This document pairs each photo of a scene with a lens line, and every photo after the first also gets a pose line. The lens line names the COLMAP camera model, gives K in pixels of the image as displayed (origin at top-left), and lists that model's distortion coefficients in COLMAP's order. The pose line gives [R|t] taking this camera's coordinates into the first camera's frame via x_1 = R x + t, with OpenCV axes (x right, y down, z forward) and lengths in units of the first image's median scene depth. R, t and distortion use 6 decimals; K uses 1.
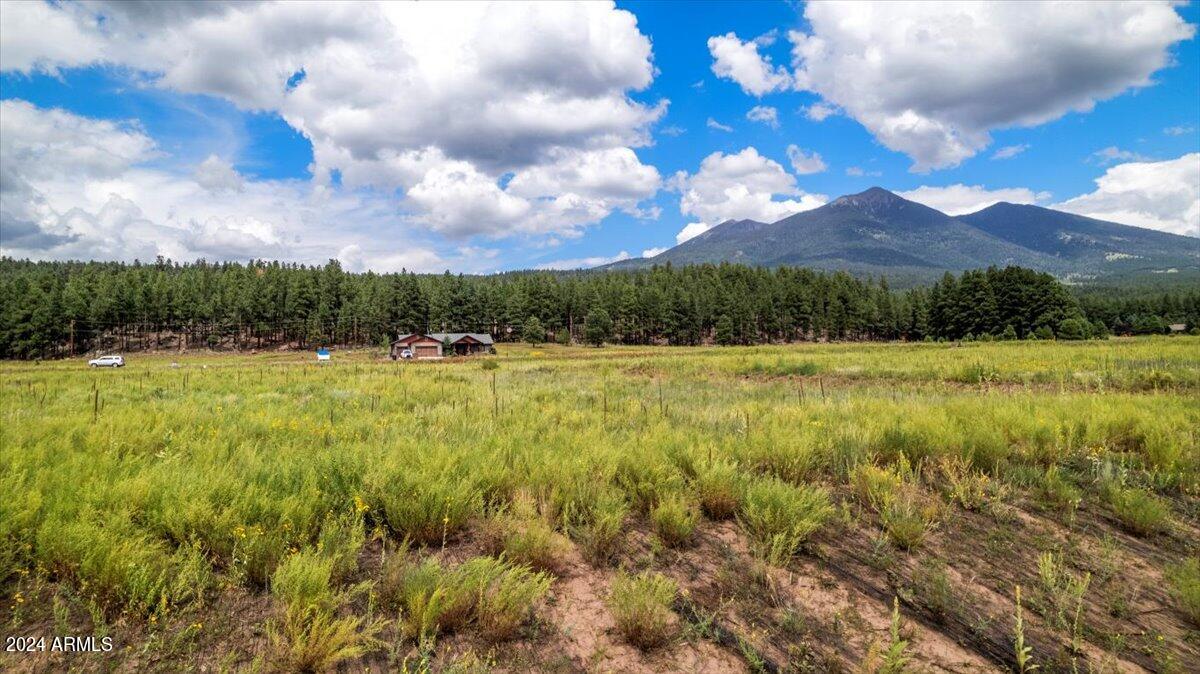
lens RADIAL K [[774.4, 0, 603.9], [0, 774.4, 274.8], [0, 0, 1]] dist [-0.033959, 0.022814]
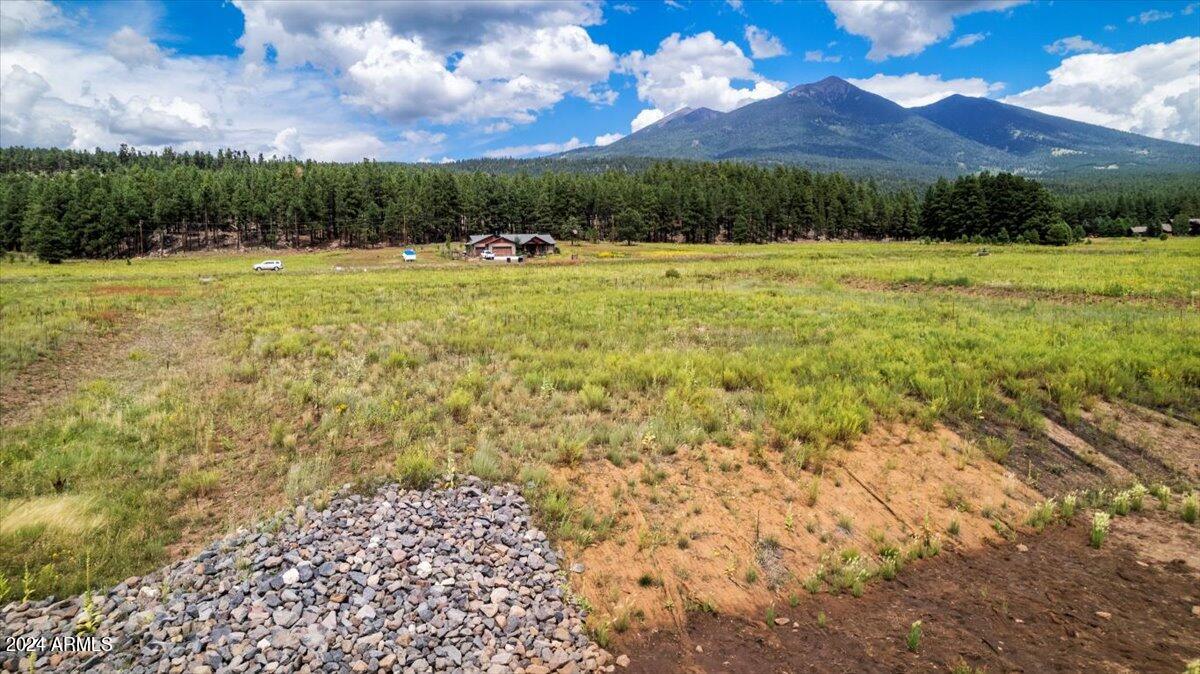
lens RADIAL K [[774.4, 0, 604.9], [0, 774.4, 335.7], [0, 0, 1]] dist [-0.033959, 0.022814]
pose [[0.997683, -0.003785, 0.067923, -0.091408], [-0.011165, 0.975802, 0.218369, -0.014565], [-0.067106, -0.218621, 0.973500, -0.059150]]
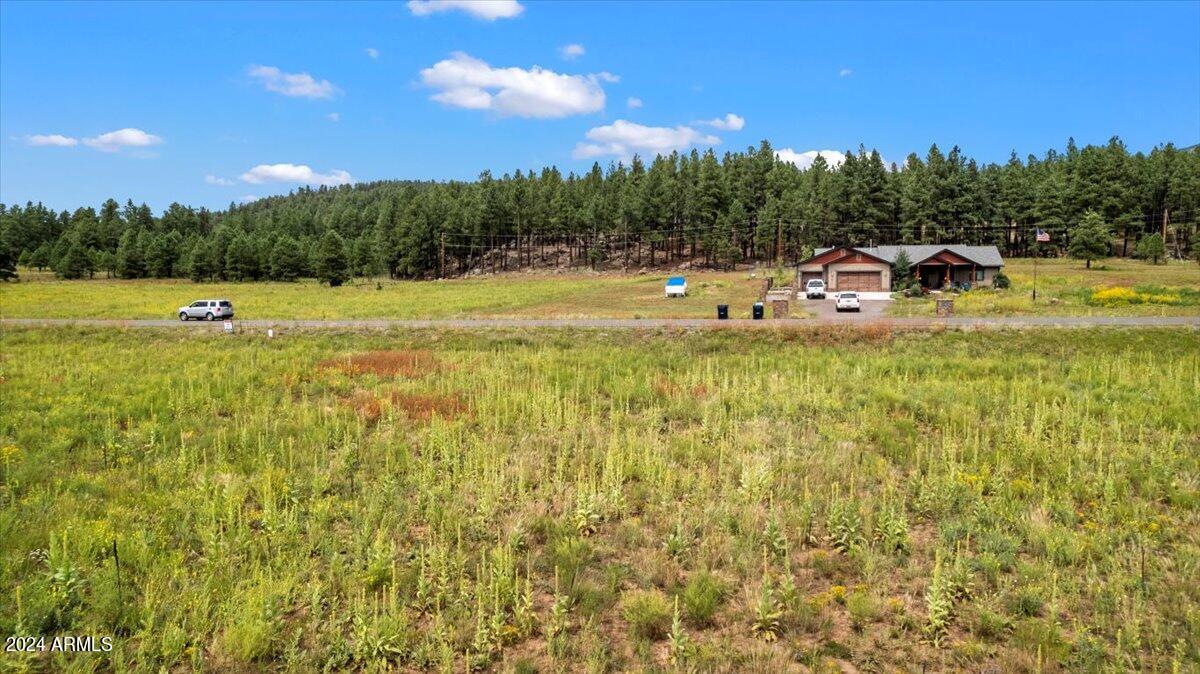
lens RADIAL K [[774.4, 0, 608.9], [0, 774.4, 340.2], [0, 0, 1]] dist [-0.033959, 0.022814]
pose [[0.810808, 0.063464, -0.581861, -0.036006], [0.055644, 0.981244, 0.184563, 0.019159], [0.582661, -0.182022, 0.792069, 0.280132]]
